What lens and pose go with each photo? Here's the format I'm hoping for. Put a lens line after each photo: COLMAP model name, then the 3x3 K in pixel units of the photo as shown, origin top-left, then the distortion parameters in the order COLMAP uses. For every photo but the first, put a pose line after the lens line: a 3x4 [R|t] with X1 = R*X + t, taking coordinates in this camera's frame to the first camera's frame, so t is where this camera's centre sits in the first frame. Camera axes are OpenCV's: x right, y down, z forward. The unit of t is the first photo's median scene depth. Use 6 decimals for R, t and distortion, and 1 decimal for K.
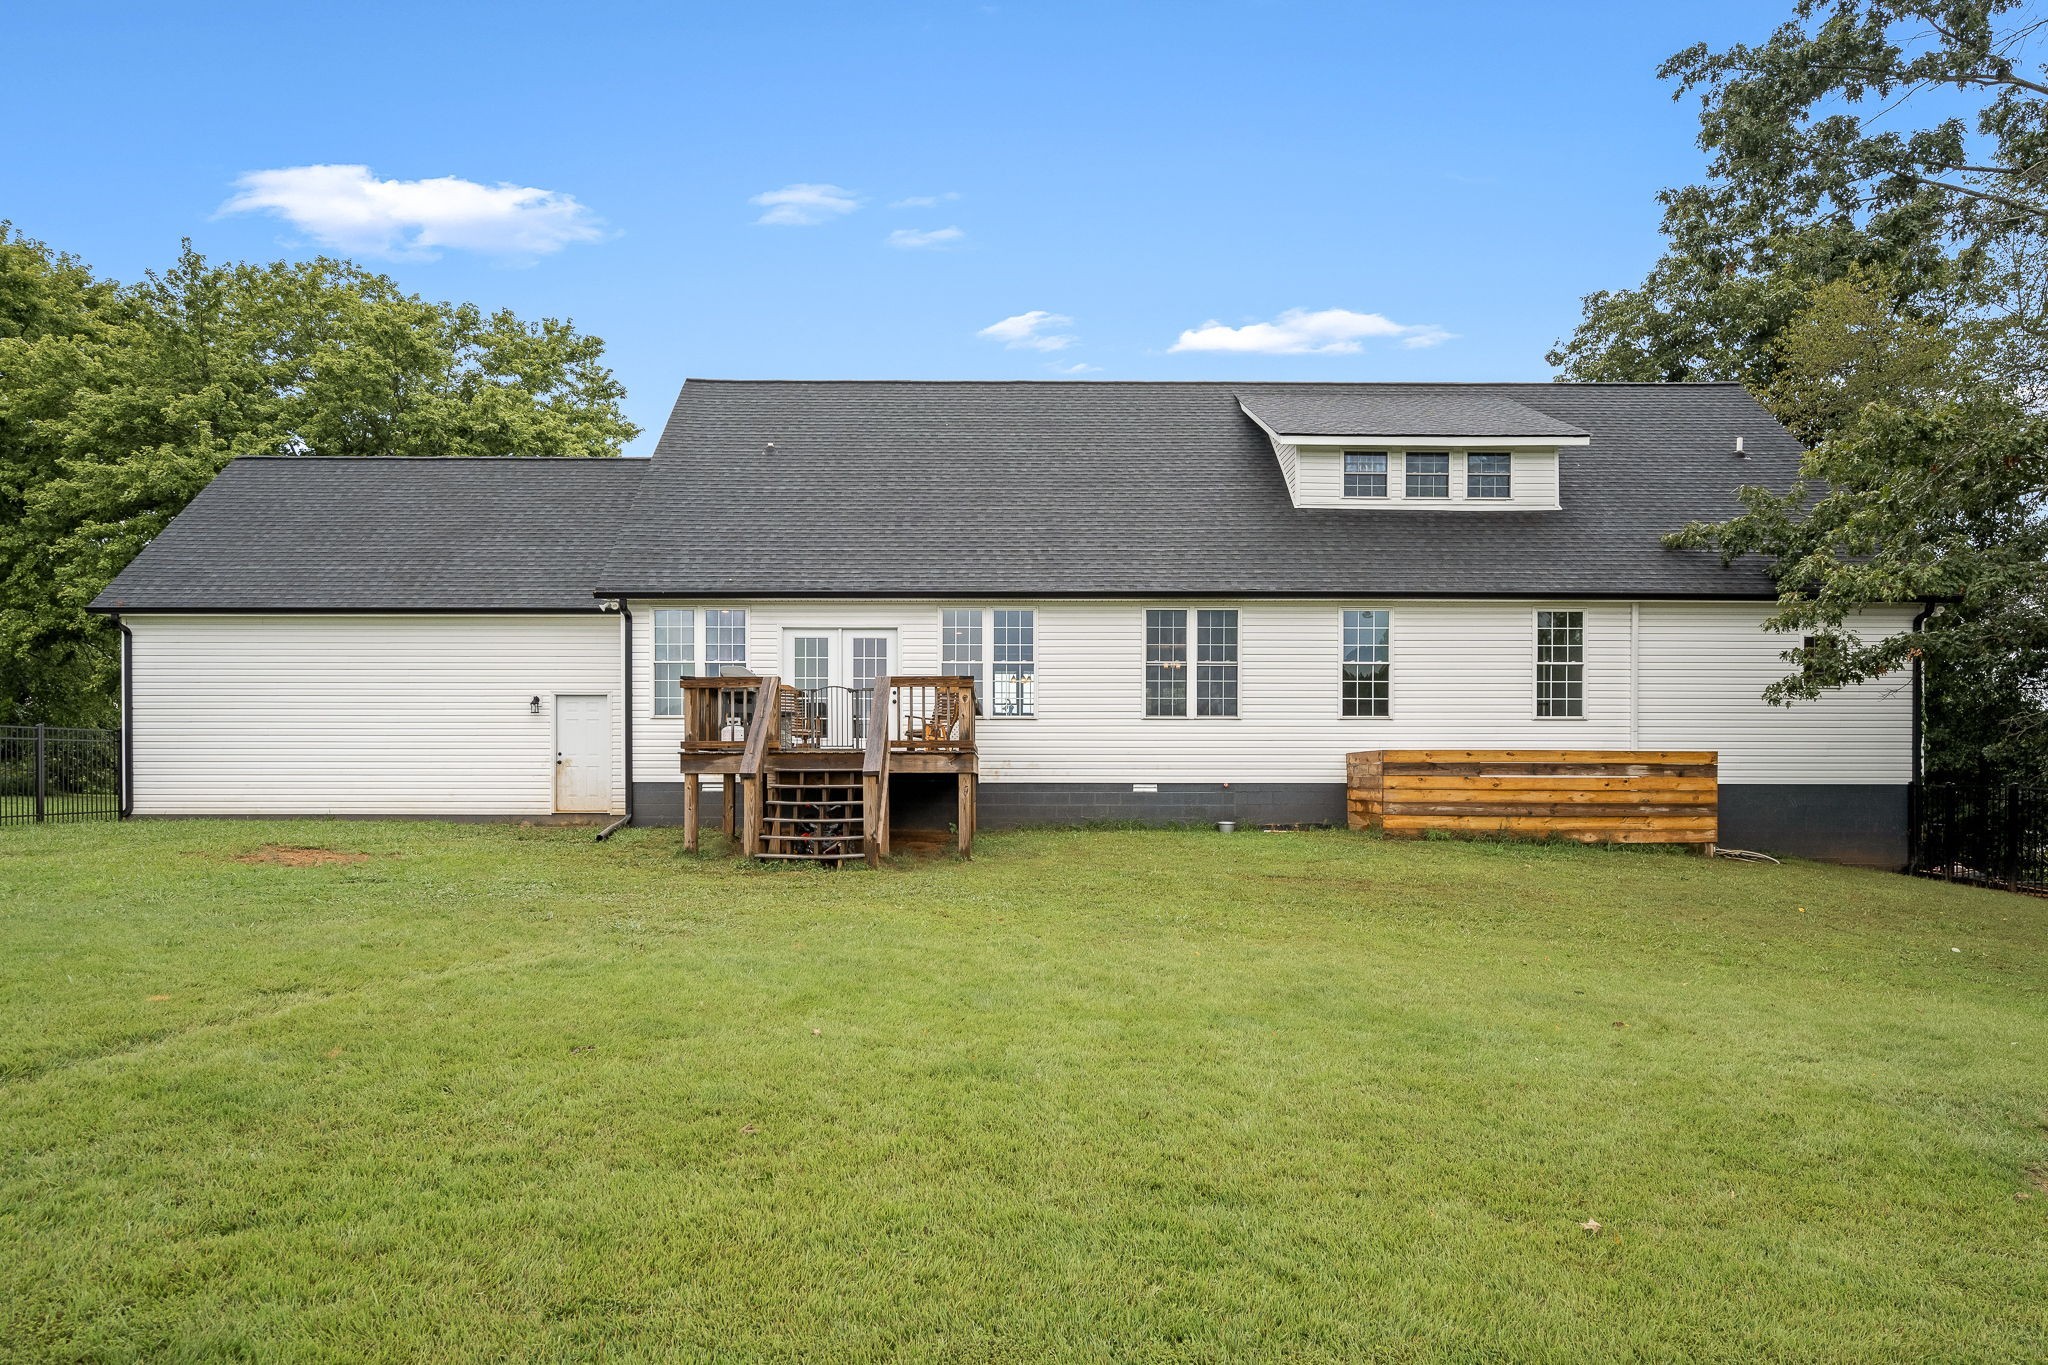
lens RADIAL K [[1475.4, 0, 1023.6], [0, 1475.4, 773.1], [0, 0, 1]] dist [0.000418, -0.000441]
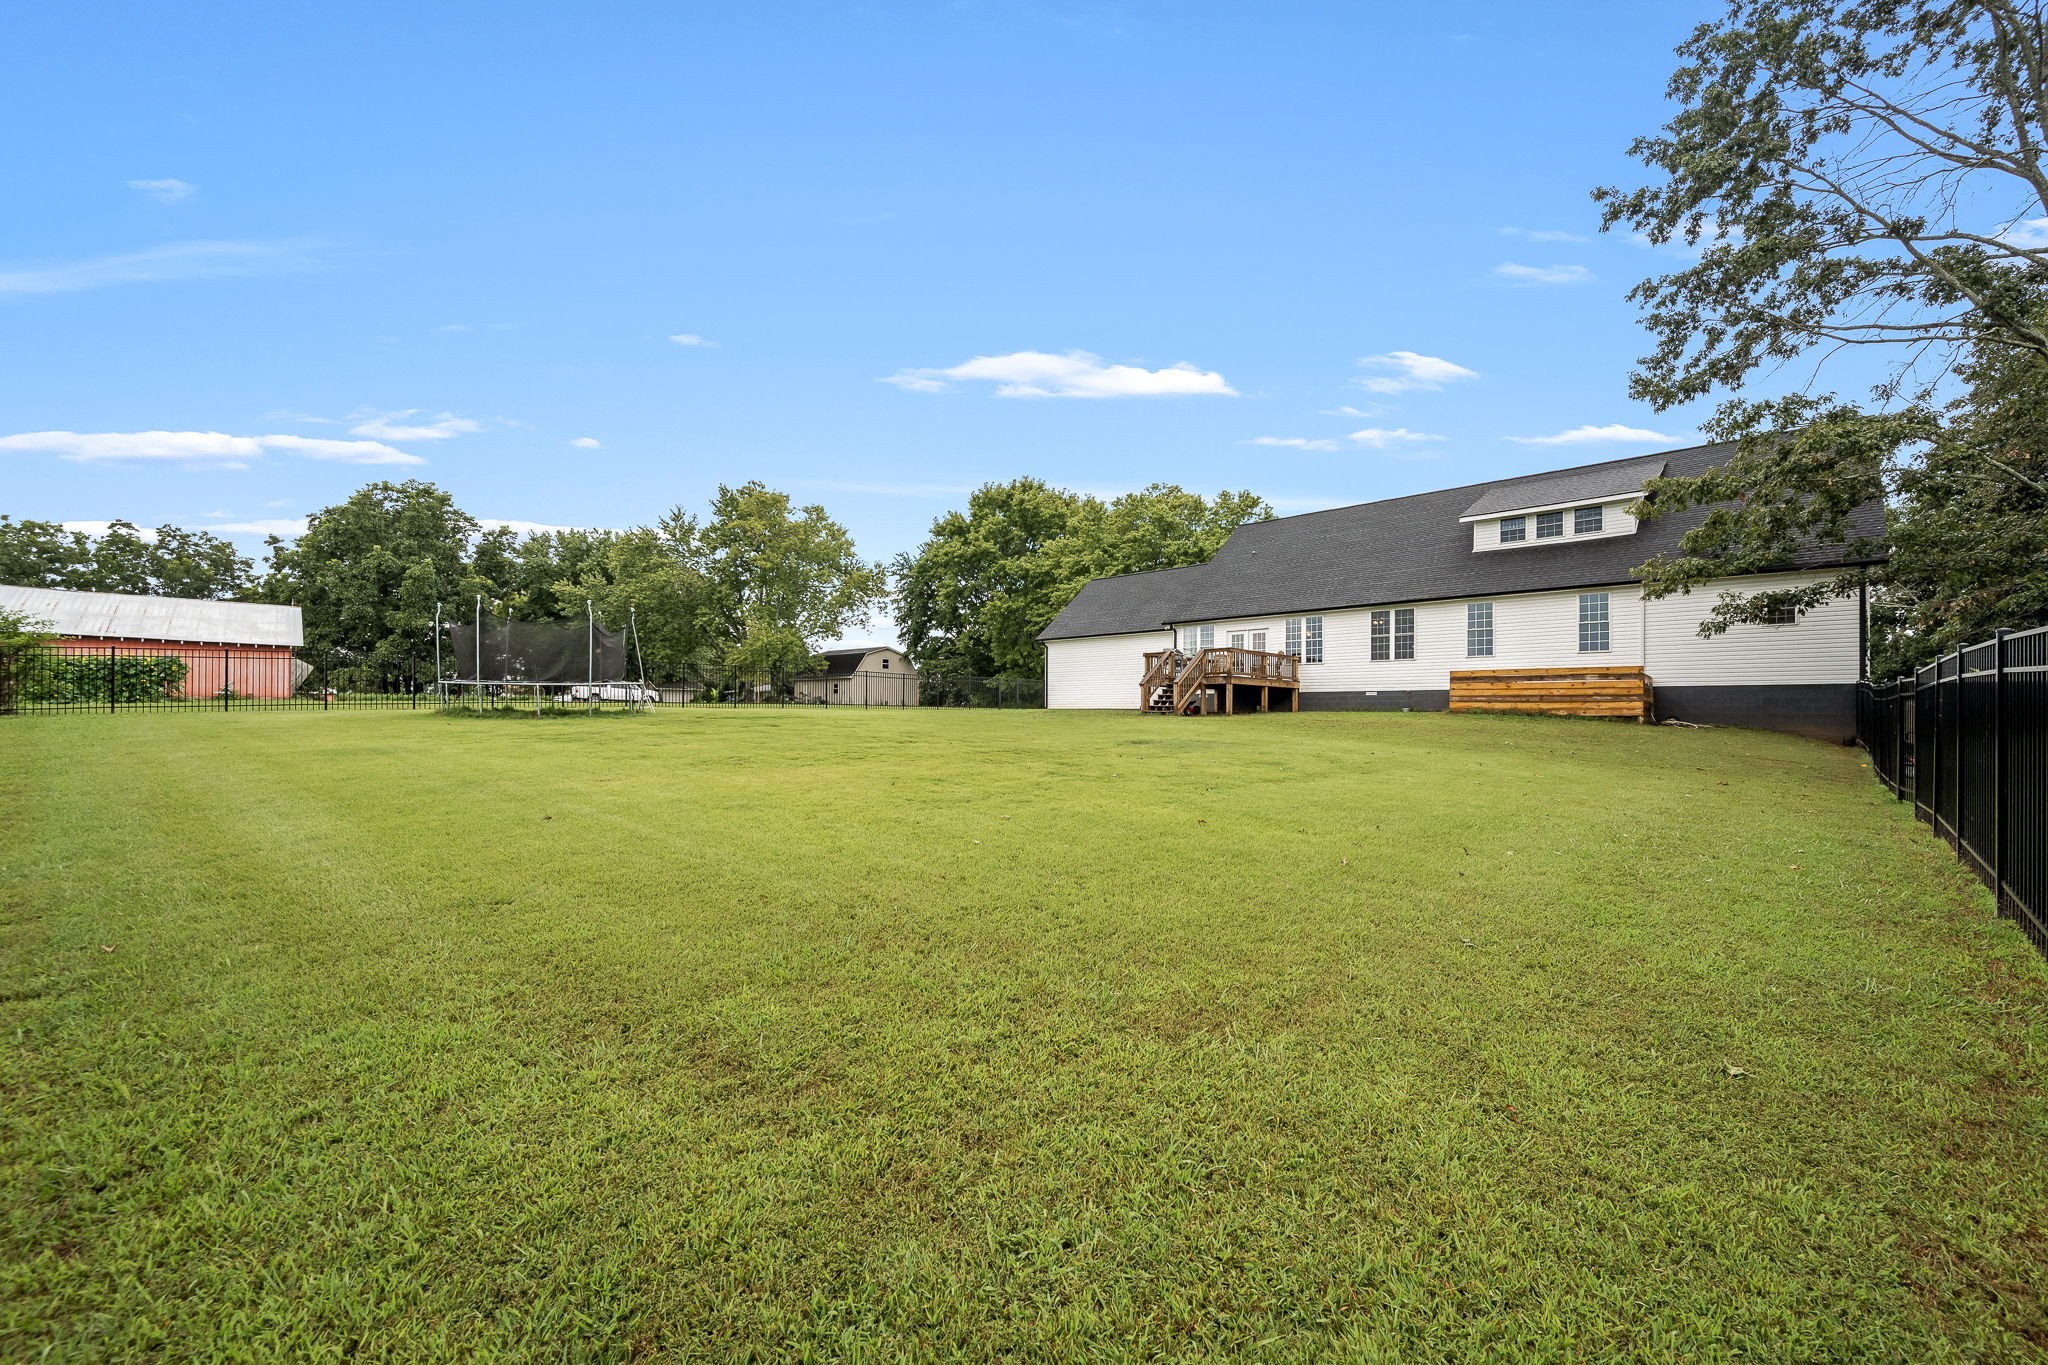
lens RADIAL K [[1475.4, 0, 1023.6], [0, 1475.4, 773.1], [0, 0, 1]] dist [0.000418, -0.000441]
pose [[0.626273, 0.015626, -0.779447, 1.444539], [-0.003818, 0.999849, 0.016976, 0.092364], [0.779594, -0.007656, 0.626238, -0.768563]]
